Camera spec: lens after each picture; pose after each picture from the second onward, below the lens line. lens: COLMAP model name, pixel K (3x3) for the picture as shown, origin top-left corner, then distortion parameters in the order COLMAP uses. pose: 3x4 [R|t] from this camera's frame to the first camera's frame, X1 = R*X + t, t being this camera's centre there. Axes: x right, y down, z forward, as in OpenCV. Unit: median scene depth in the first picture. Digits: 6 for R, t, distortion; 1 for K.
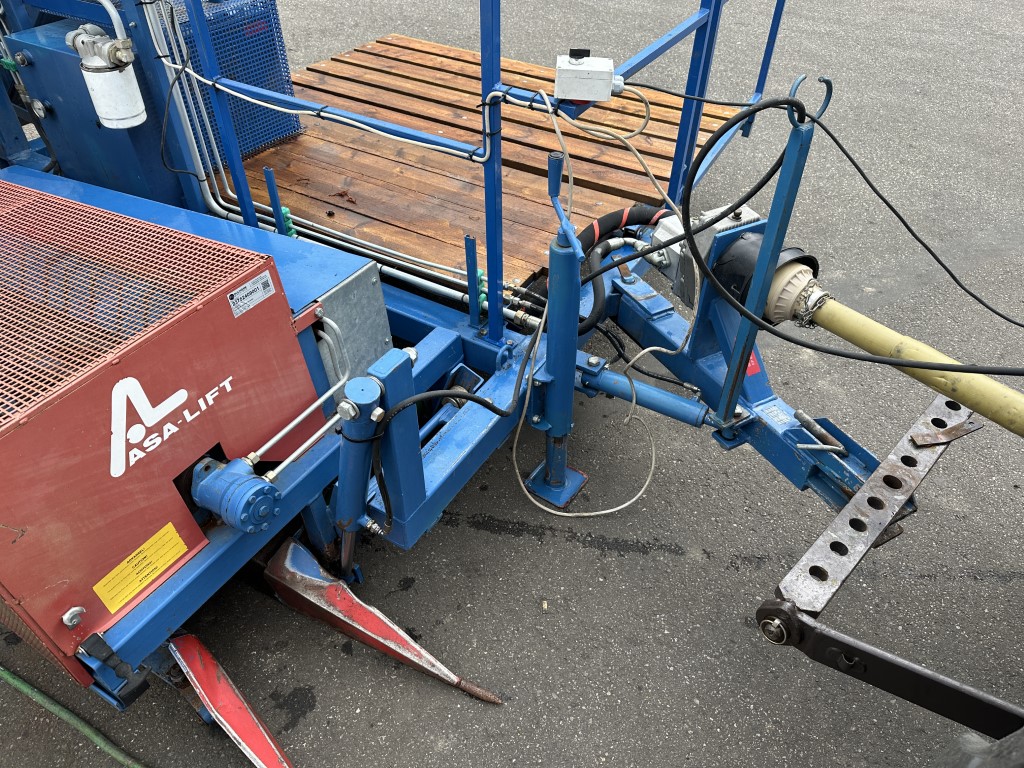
lens RADIAL K [[714.5, 0, 515.2], [0, 714.5, 384.2], [0, 0, 1]] dist [0.107976, -0.164861]
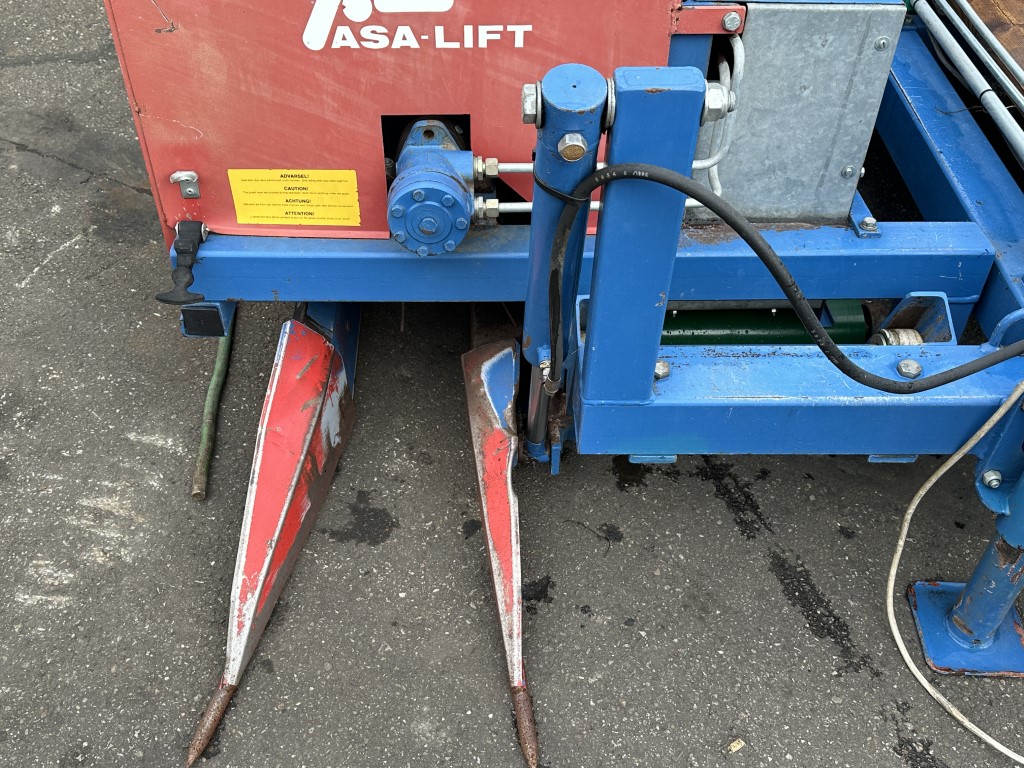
lens RADIAL K [[985.1, 0, 515.2], [0, 985.1, 393.6], [0, 0, 1]] dist [0.190981, -0.393061]
pose [[0.536041, 0.606604, -0.587105, 0.289377], [-0.572456, 0.772331, 0.275315, 0.003580], [0.620446, 0.188511, 0.761255, 0.390657]]
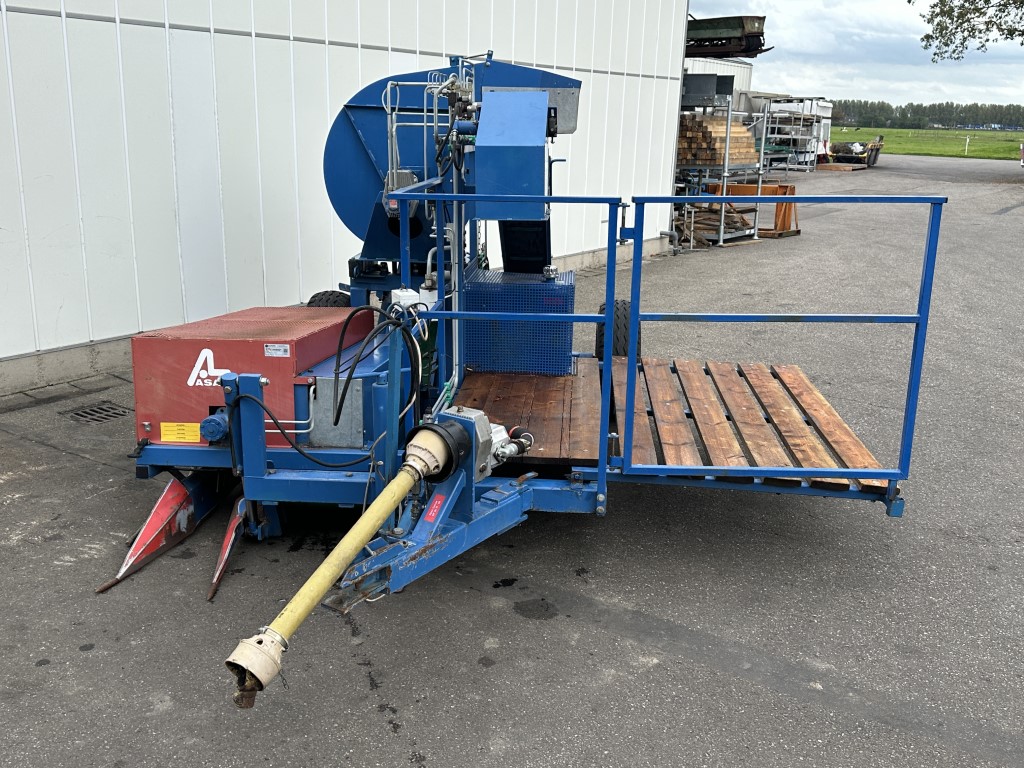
lens RADIAL K [[985.1, 0, 515.2], [0, 985.1, 393.6], [0, 0, 1]] dist [0.190981, -0.393061]
pose [[0.453361, 0.238004, -0.858963, 2.455175], [-0.602543, 0.791974, -0.098580, -0.153921], [0.656815, 0.562255, 0.502458, 0.048551]]
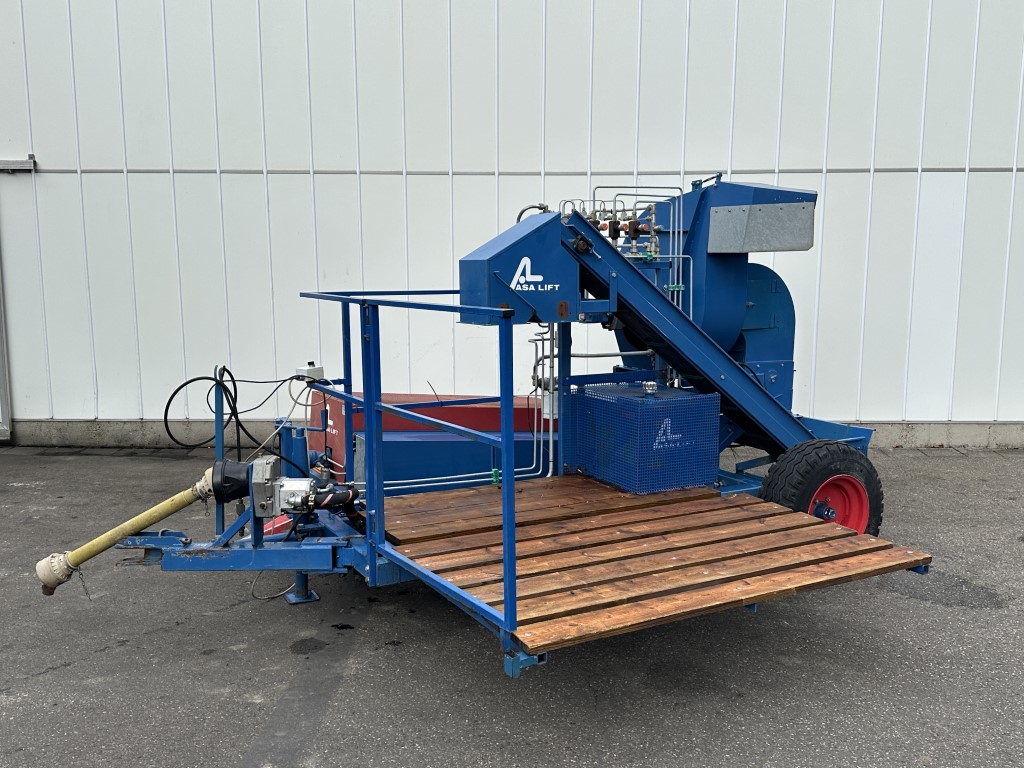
lens RADIAL K [[985.1, 0, 515.2], [0, 985.1, 393.6], [0, 0, 1]] dist [0.190981, -0.393061]
pose [[-0.503686, 0.119159, -0.855629, 2.568802], [-0.575128, 0.692794, 0.435045, -2.198968], [0.644615, 0.711222, -0.280419, 2.410108]]
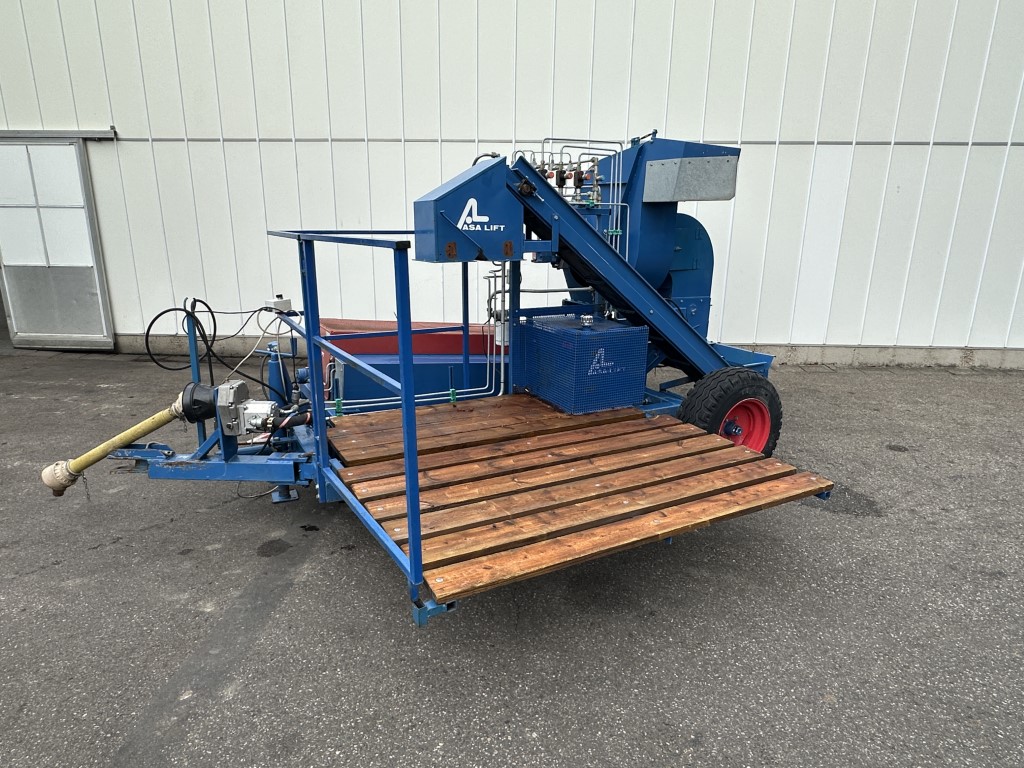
lens RADIAL K [[644.0, 0, 503.1], [0, 644.0, 393.6], [0, 0, 1]] dist [0.000475, -0.000850]
pose [[-0.524056, 0.217149, -0.823536, 1.683086], [-0.573708, 0.624649, 0.529785, -1.953209], [0.629463, 0.750106, -0.202772, 2.248877]]
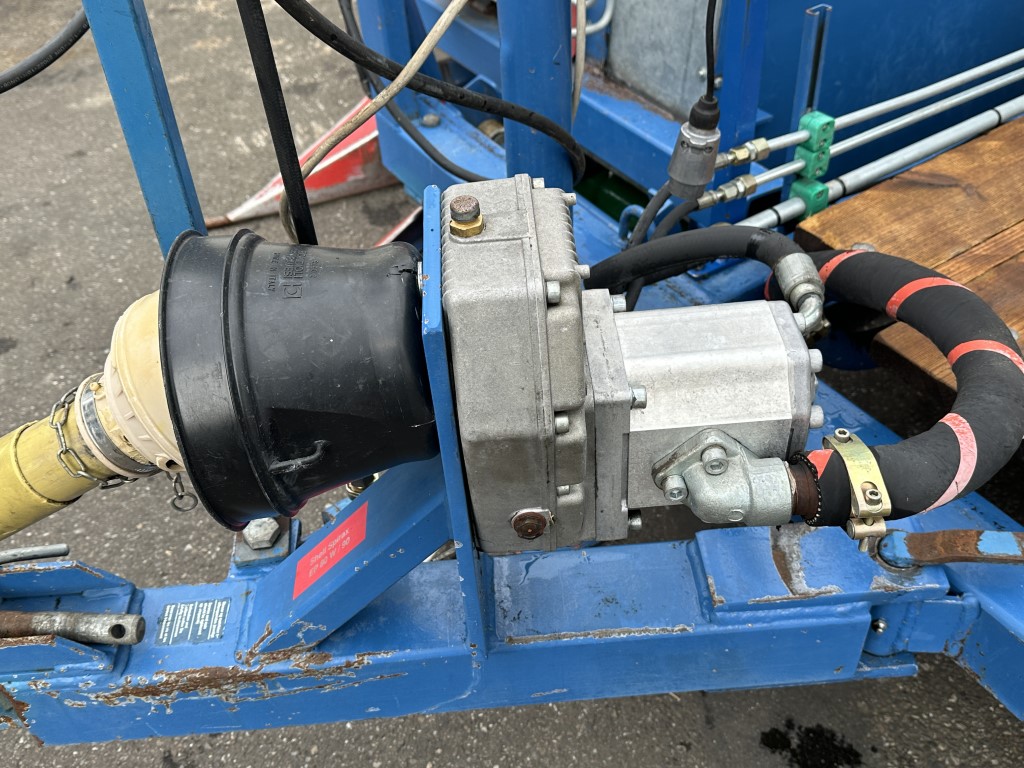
lens RADIAL K [[985.1, 0, 515.2], [0, 985.1, 393.6], [0, 0, 1]] dist [0.190981, -0.393061]
pose [[-0.426254, 0.632527, -0.646696, 0.678357], [-0.565136, 0.372015, 0.736360, -0.577994], [0.706349, 0.679348, 0.198891, 1.159971]]
